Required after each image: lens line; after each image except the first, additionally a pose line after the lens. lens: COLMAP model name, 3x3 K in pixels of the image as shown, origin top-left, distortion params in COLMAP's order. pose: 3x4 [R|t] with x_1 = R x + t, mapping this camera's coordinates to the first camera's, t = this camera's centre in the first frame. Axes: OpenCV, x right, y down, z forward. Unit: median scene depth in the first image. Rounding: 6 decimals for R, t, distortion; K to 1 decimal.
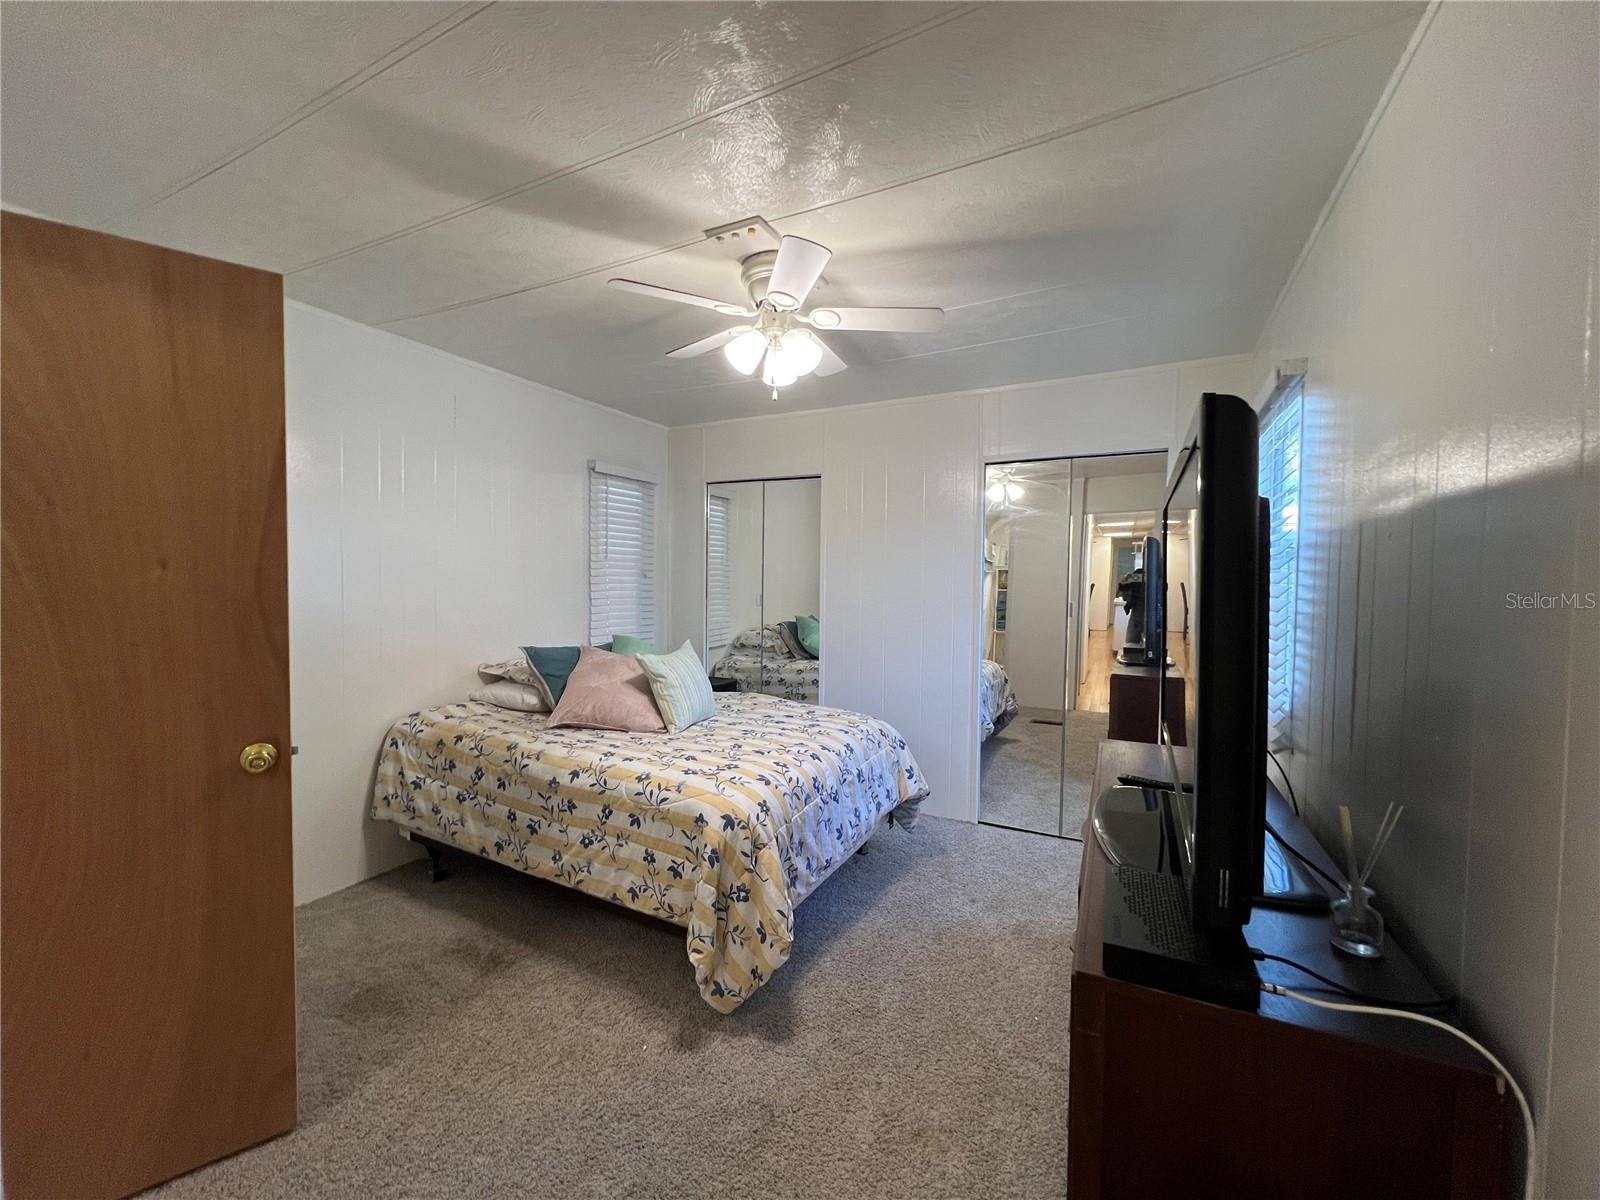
lens RADIAL K [[639.0, 0, 799.7], [0, 639.0, 597.9], [0, 0, 1]] dist [0.001878, -0.000316]
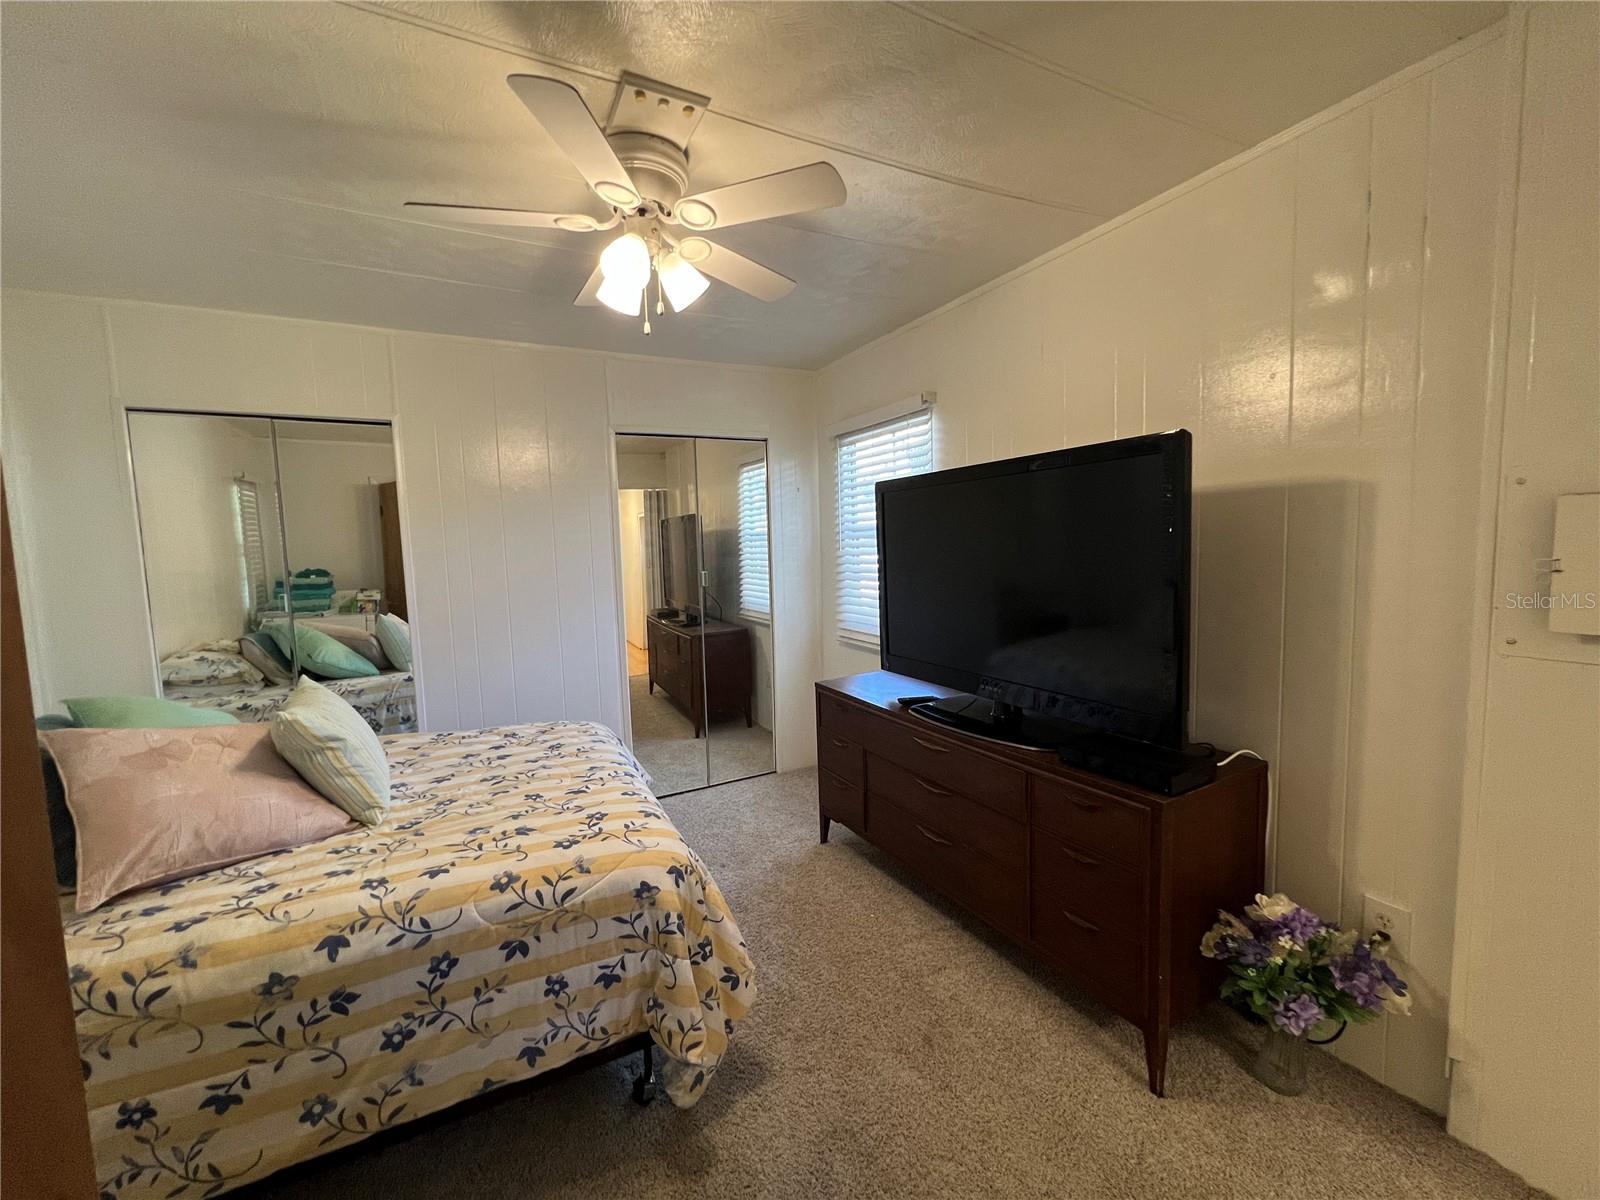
lens RADIAL K [[639.0, 0, 796.6], [0, 639.0, 597.9], [0, 0, 1]] dist [0.001878, -0.000316]
pose [[0.571029, -0.100677, 0.814733, -0.558885], [0.065074, 0.994880, 0.077329, -0.034817], [-0.818346, 0.008861, 0.574657, 0.373154]]
